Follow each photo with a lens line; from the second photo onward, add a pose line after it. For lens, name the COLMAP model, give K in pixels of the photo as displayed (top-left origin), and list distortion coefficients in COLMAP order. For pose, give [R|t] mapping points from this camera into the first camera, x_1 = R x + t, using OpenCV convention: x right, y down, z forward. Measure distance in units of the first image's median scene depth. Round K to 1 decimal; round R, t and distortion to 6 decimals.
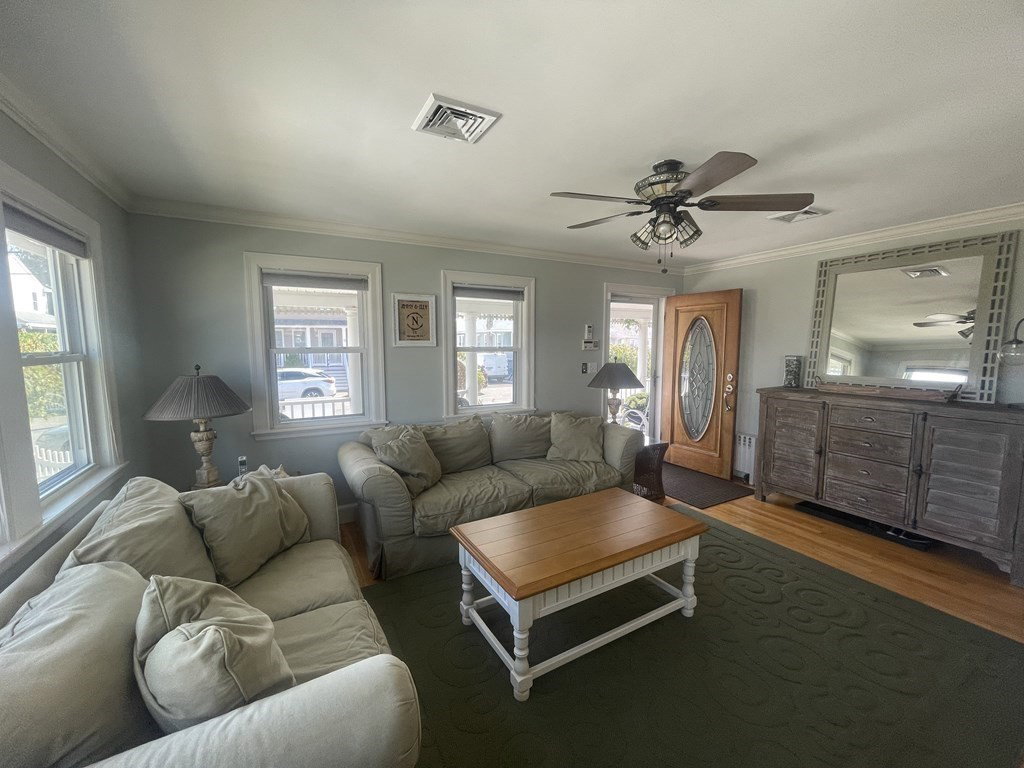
lens RADIAL K [[402.8, 0, 512.0], [0, 402.8, 384.0], [0, 0, 1]] dist [-0.067513, -0.000076]
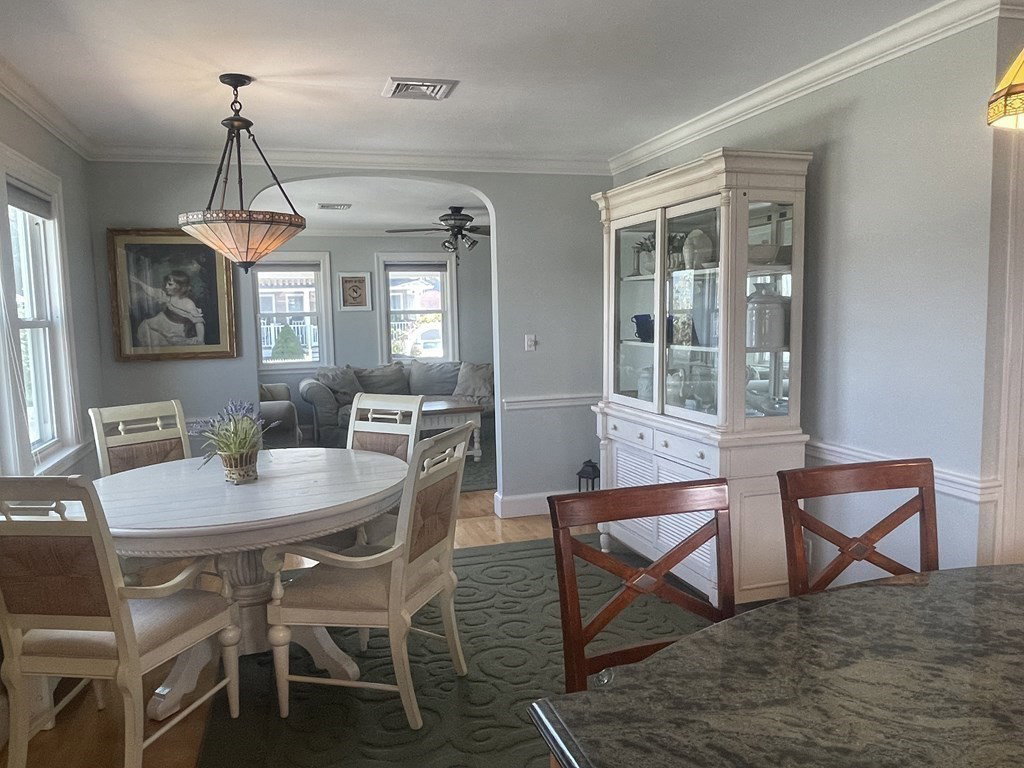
lens RADIAL K [[757.4, 0, 512.0], [0, 757.4, 384.0], [0, 0, 1]] dist [-0.003002, 0.001261]
pose [[0.980180, 0.006557, -0.198001, 0.661283], [-0.006727, 0.999977, -0.000188, 0.126634], [0.197996, 0.001516, 0.980202, -1.178926]]
